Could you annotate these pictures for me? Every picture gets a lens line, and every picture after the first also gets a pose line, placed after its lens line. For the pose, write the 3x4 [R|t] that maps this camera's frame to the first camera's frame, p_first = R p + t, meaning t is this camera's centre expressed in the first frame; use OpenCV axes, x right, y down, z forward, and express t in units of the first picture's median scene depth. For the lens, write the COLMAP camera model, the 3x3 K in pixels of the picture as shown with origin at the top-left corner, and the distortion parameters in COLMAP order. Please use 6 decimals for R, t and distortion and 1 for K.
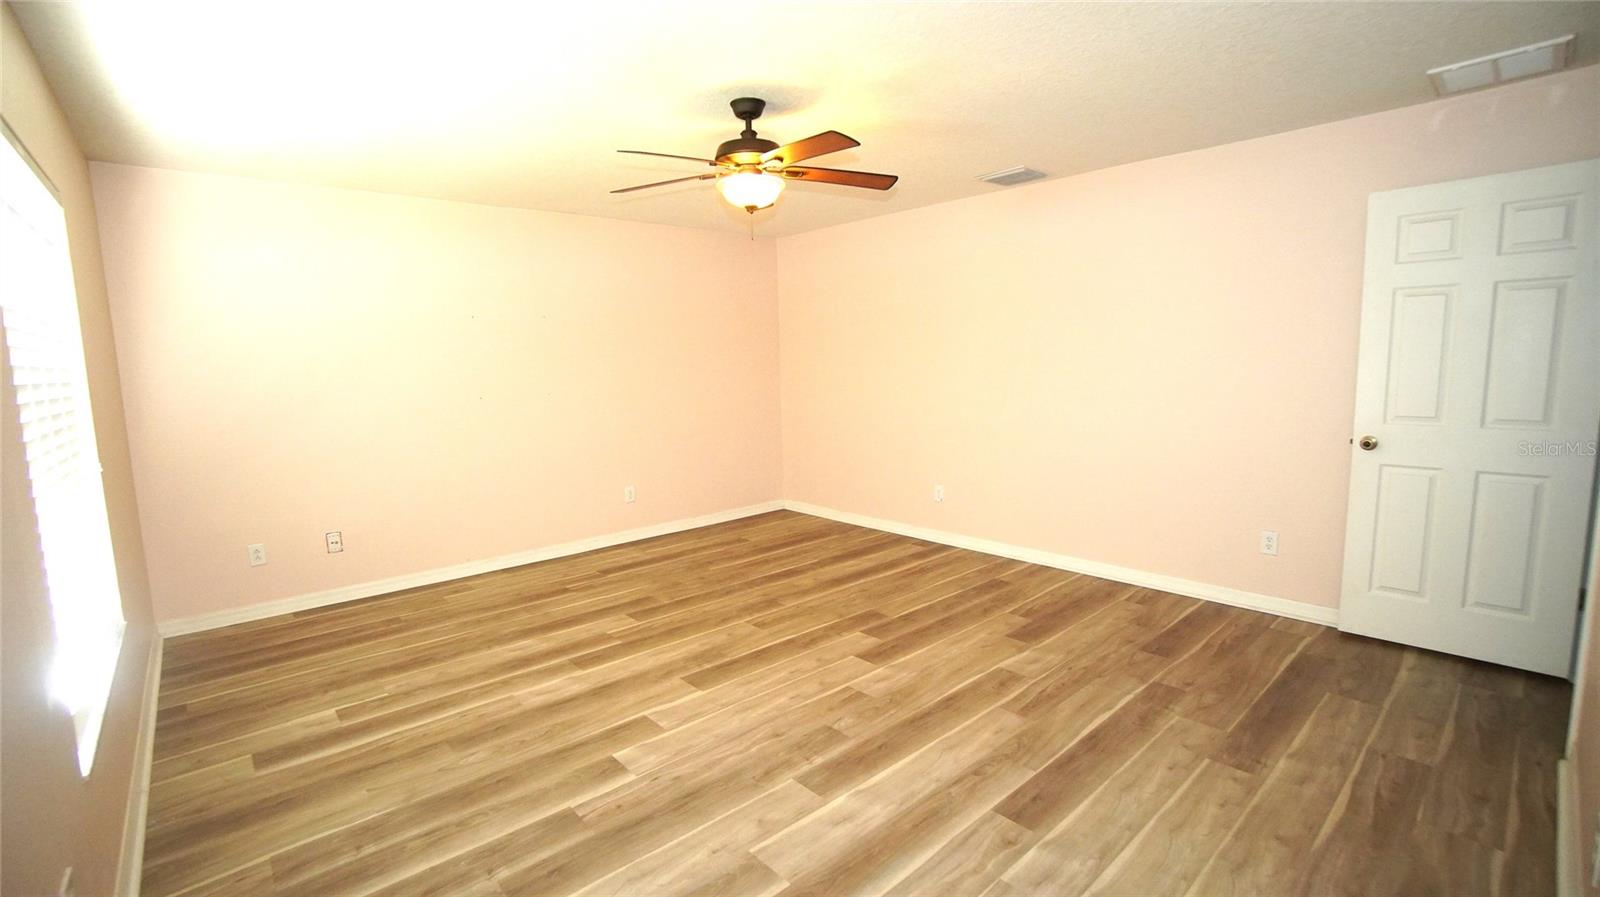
lens RADIAL K [[693.9, 0, 800.0], [0, 693.9, 448.5], [0, 0, 1]] dist [-0.055682, 0.016878]
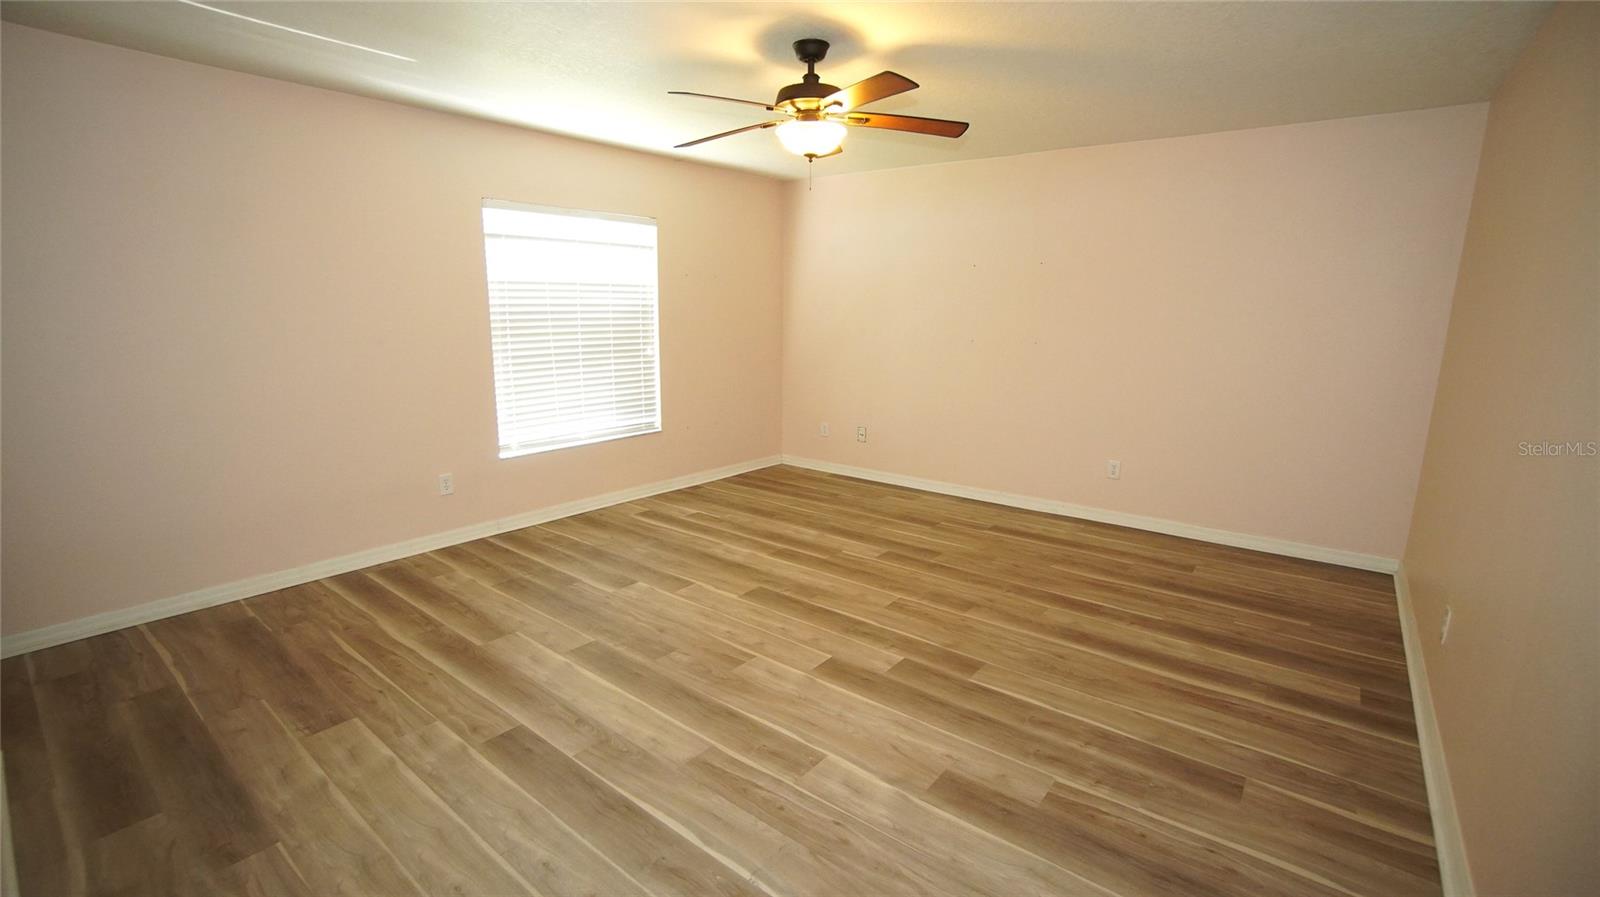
lens RADIAL K [[726.4, 0, 797.7], [0, 726.4, 441.3], [0, 0, 1]] dist [-0.037507, 0.000235]
pose [[0.158098, 0.205685, -0.965763, 0.851189], [-0.136694, 0.973206, 0.184893, -0.121136], [0.977916, 0.102782, 0.181978, 0.723515]]
